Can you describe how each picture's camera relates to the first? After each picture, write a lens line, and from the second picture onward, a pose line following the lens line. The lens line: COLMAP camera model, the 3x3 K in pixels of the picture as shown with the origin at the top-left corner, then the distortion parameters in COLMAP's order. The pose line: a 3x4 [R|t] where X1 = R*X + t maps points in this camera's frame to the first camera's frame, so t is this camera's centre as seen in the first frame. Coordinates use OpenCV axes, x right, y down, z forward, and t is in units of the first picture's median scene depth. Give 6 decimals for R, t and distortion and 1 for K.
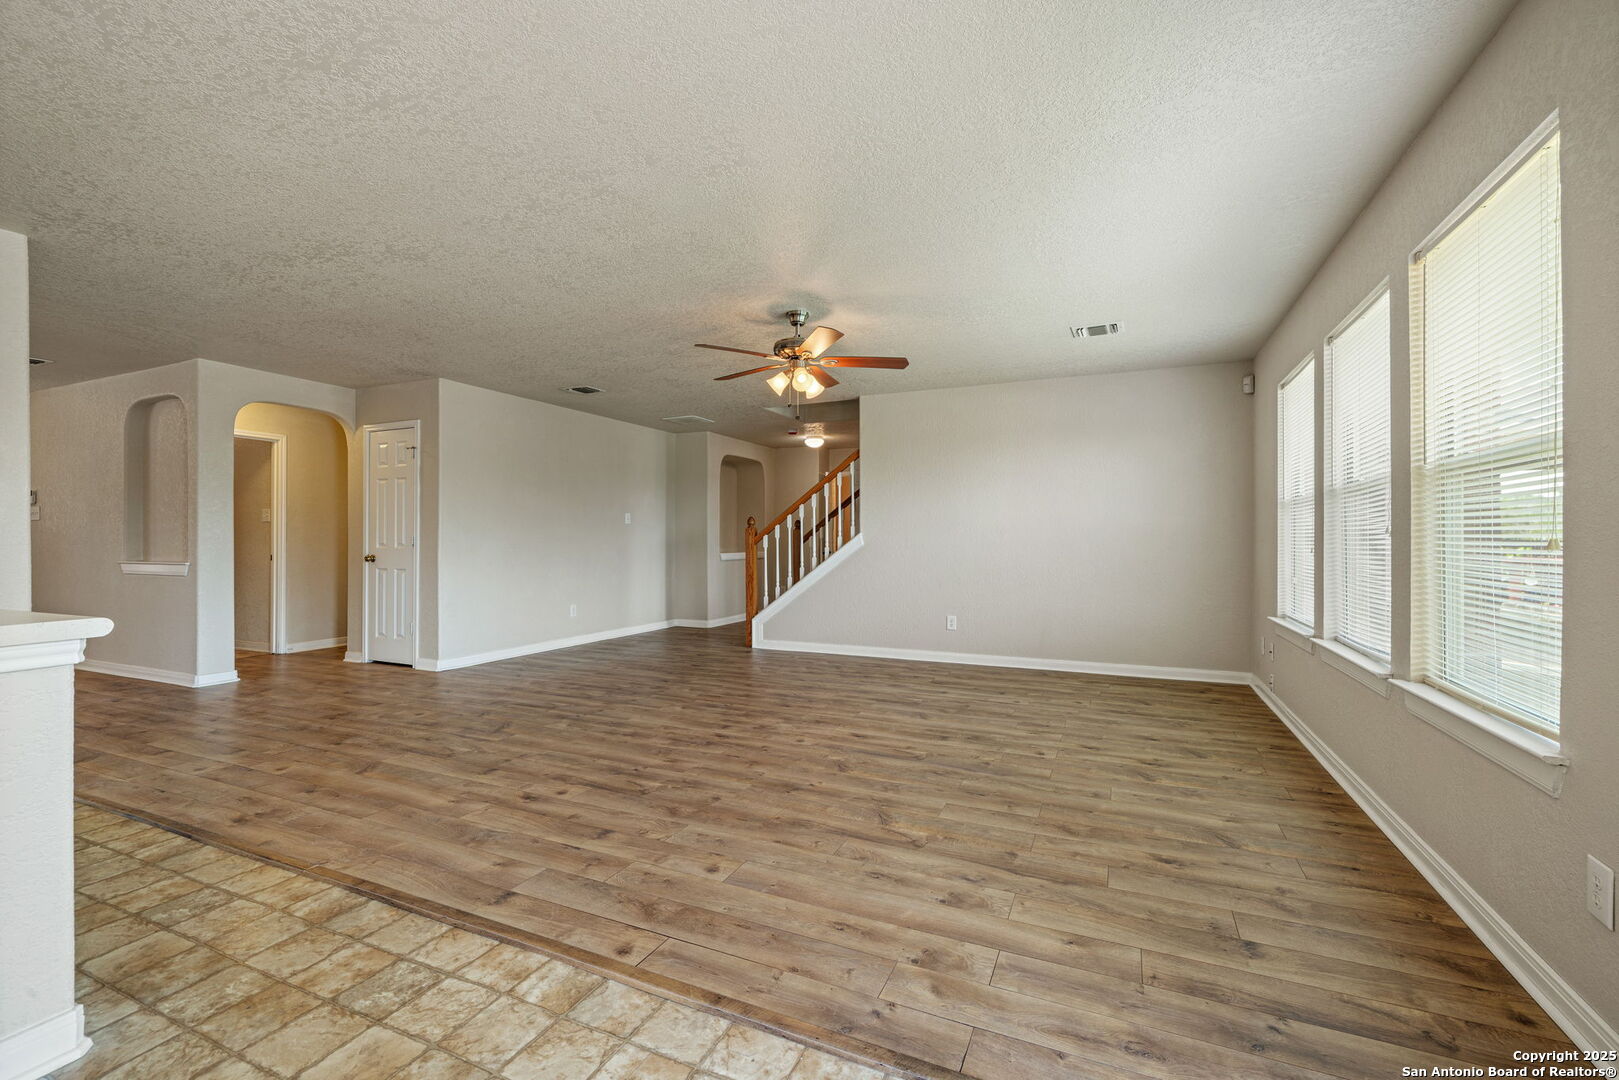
lens RADIAL K [[697.0, 0, 808.0], [0, 697.0, 536.7], [0, 0, 1]] dist [0.003839, 0.000800]
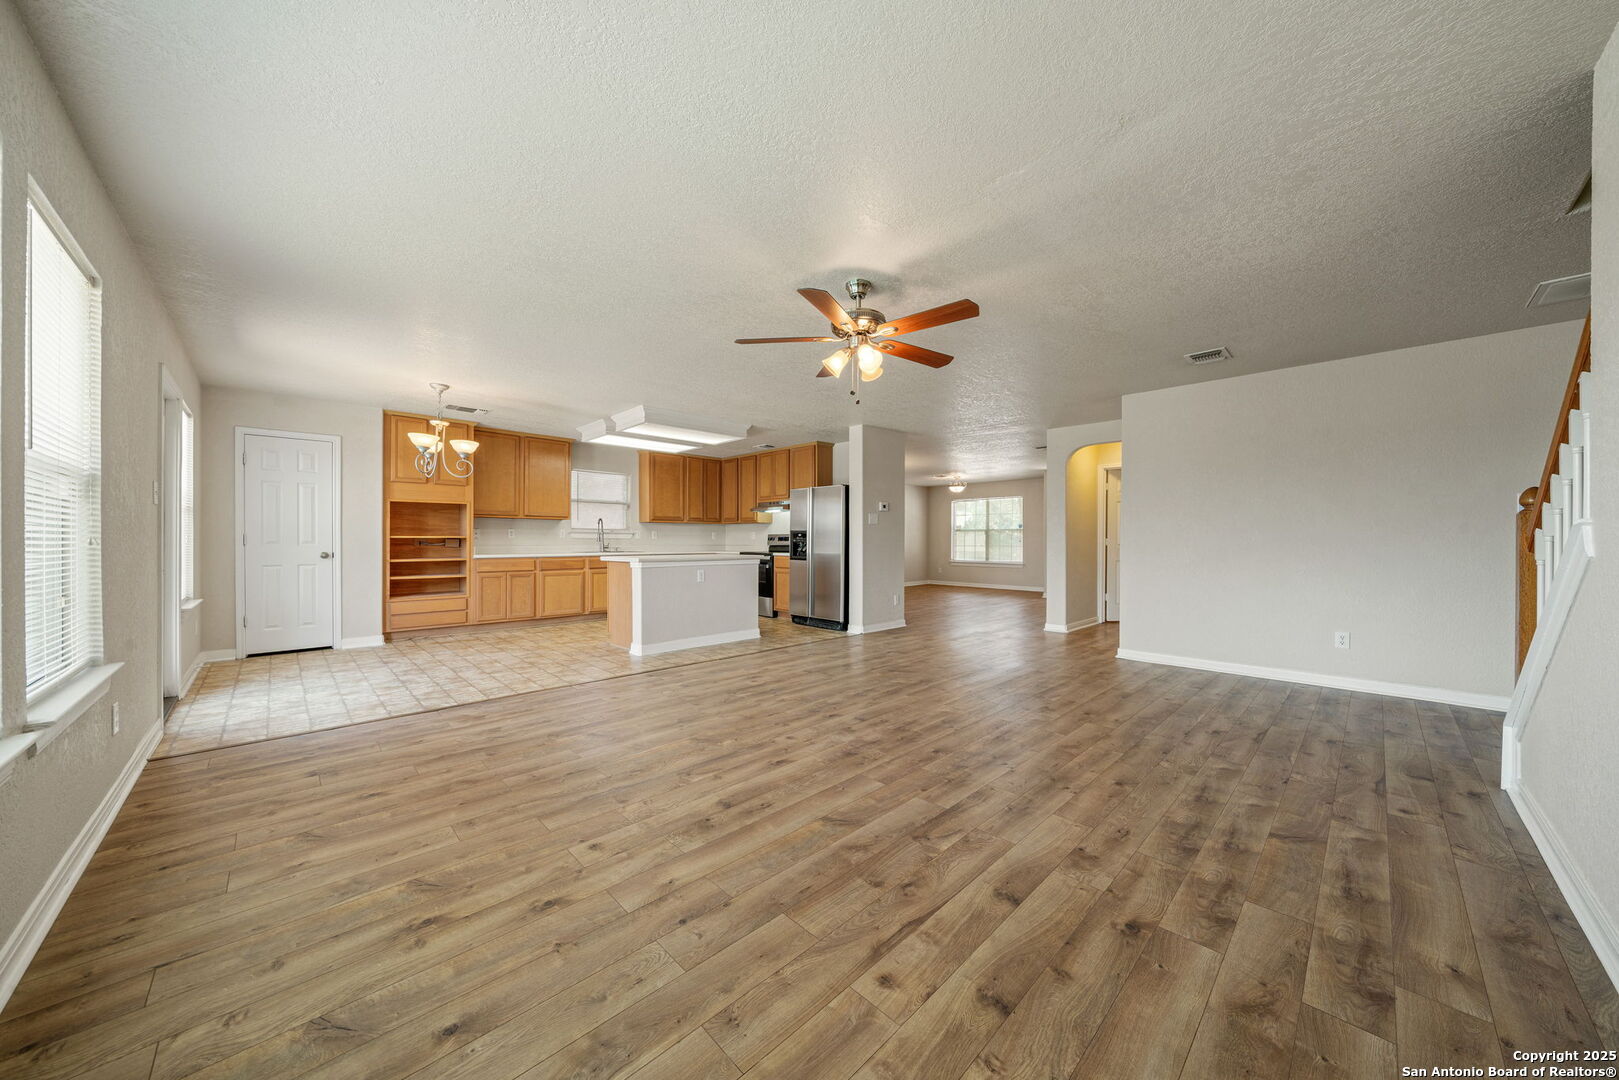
lens RADIAL K [[547.5, 0, 813.9], [0, 547.5, 541.2], [0, 0, 1]] dist [-0.005363, 0.000570]
pose [[-0.363136, 0.001571, -0.931735, 0.867385], [0.002401, 0.999997, 0.000750, 0.006912], [0.931733, -0.001965, -0.363139, 1.596556]]
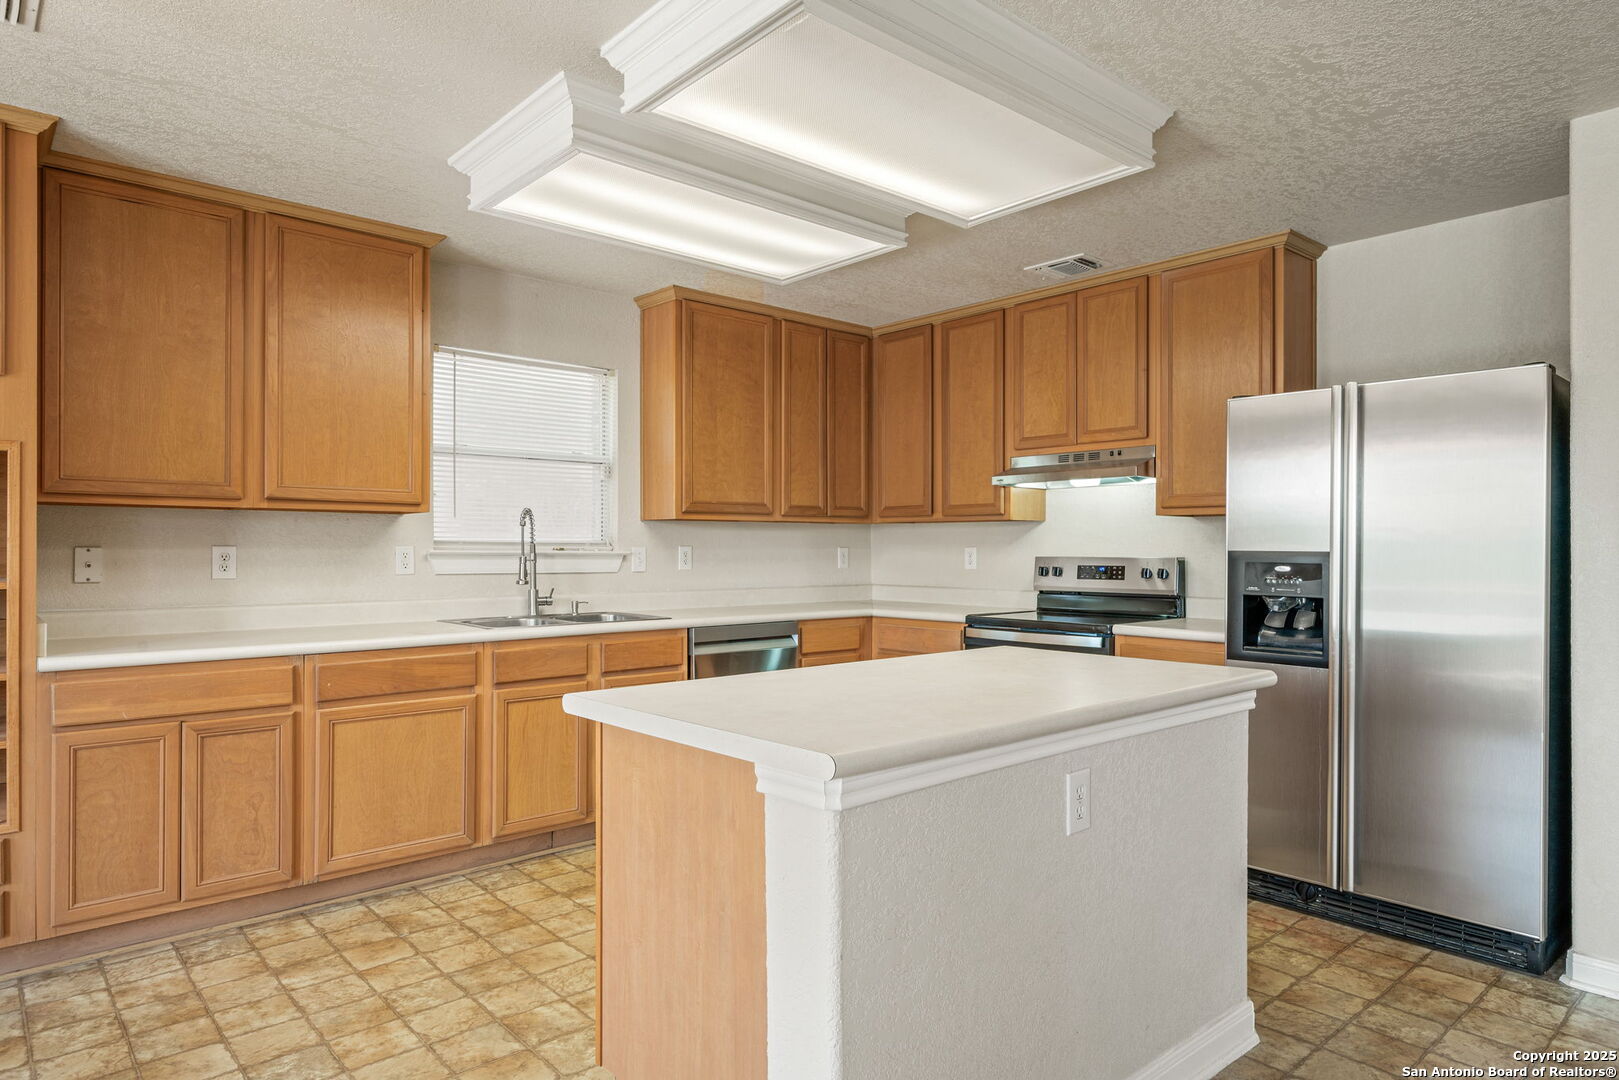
lens RADIAL K [[950.5, 0, 812.5], [0, 950.5, 541.7], [0, 0, 1]] dist [-0.001685, 0.002977]
pose [[-0.408186, -0.002645, -0.912895, 0.126871], [0.004519, 0.999978, -0.004918, -0.032948], [0.912888, -0.006133, -0.408164, 0.867541]]
